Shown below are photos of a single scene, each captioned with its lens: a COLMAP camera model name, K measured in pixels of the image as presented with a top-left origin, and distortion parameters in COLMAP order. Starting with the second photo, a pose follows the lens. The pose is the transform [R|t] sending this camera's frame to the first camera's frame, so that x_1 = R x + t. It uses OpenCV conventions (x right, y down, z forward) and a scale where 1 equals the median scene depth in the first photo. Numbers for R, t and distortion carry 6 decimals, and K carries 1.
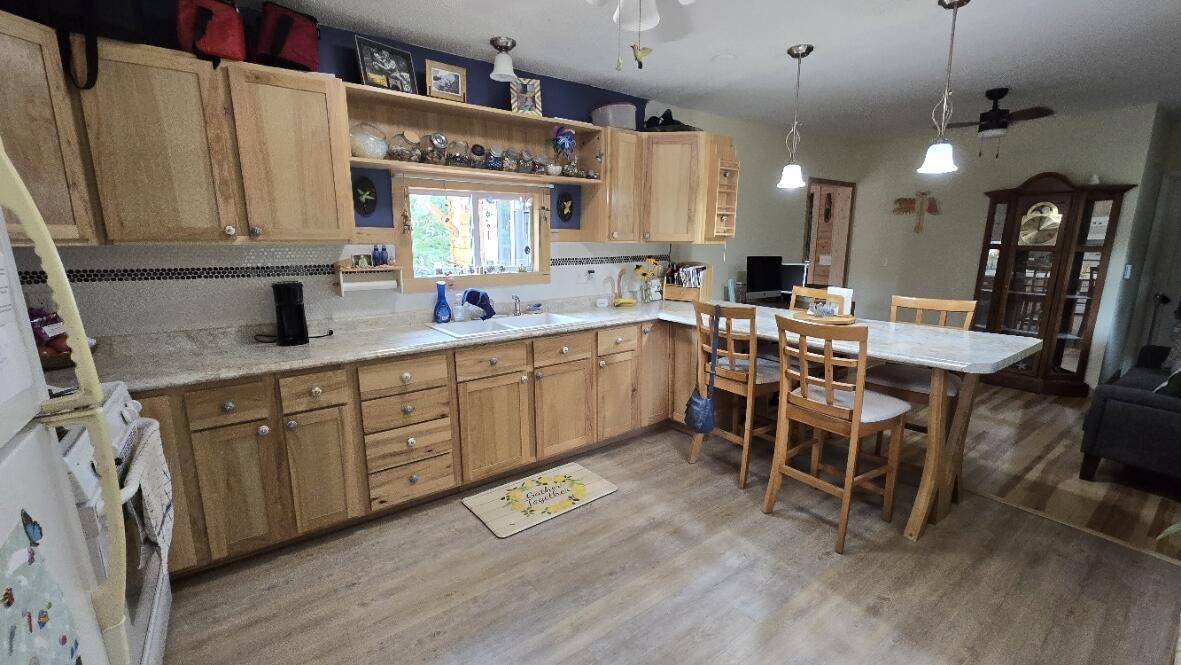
lens RADIAL K [[480.6, 0, 590.5], [0, 480.6, 332.5], [0, 0, 1]] dist [0.000006, -0.000150]
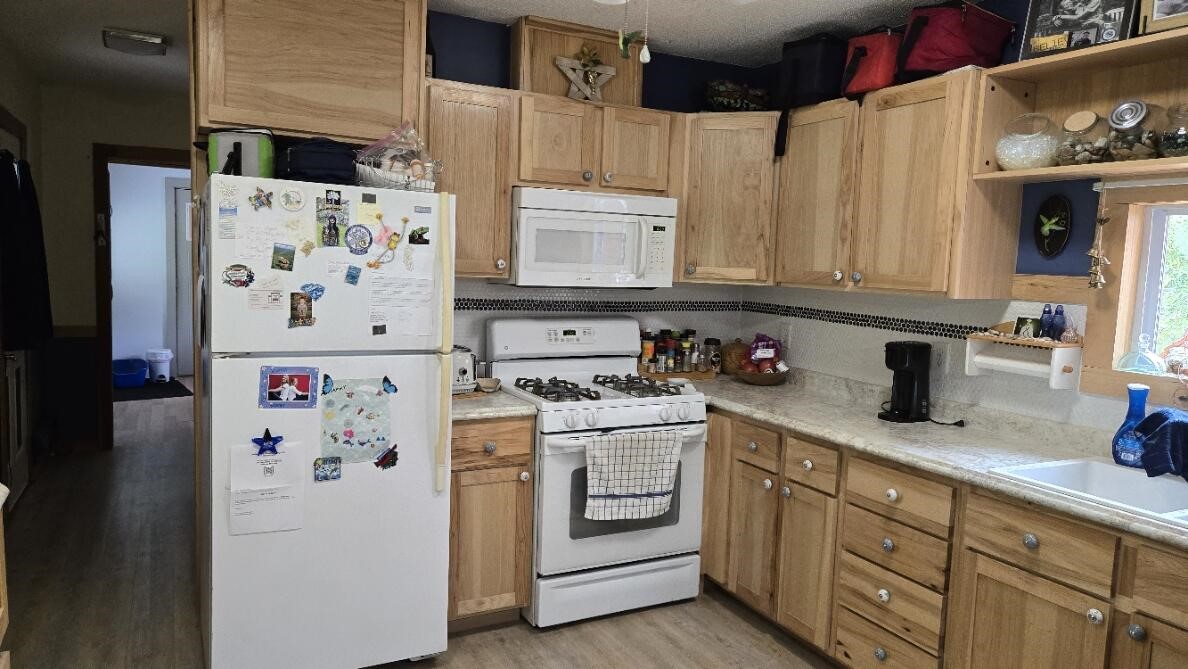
lens RADIAL K [[806.7, 0, 594.0], [0, 806.7, 334.5], [0, 0, 1]] dist [0.031851, 0.000062]
pose [[-0.165612, 0.088721, -0.982192, 0.650049], [-0.223420, 0.966675, 0.124991, -0.144280], [0.960550, 0.240141, -0.140271, 0.598172]]
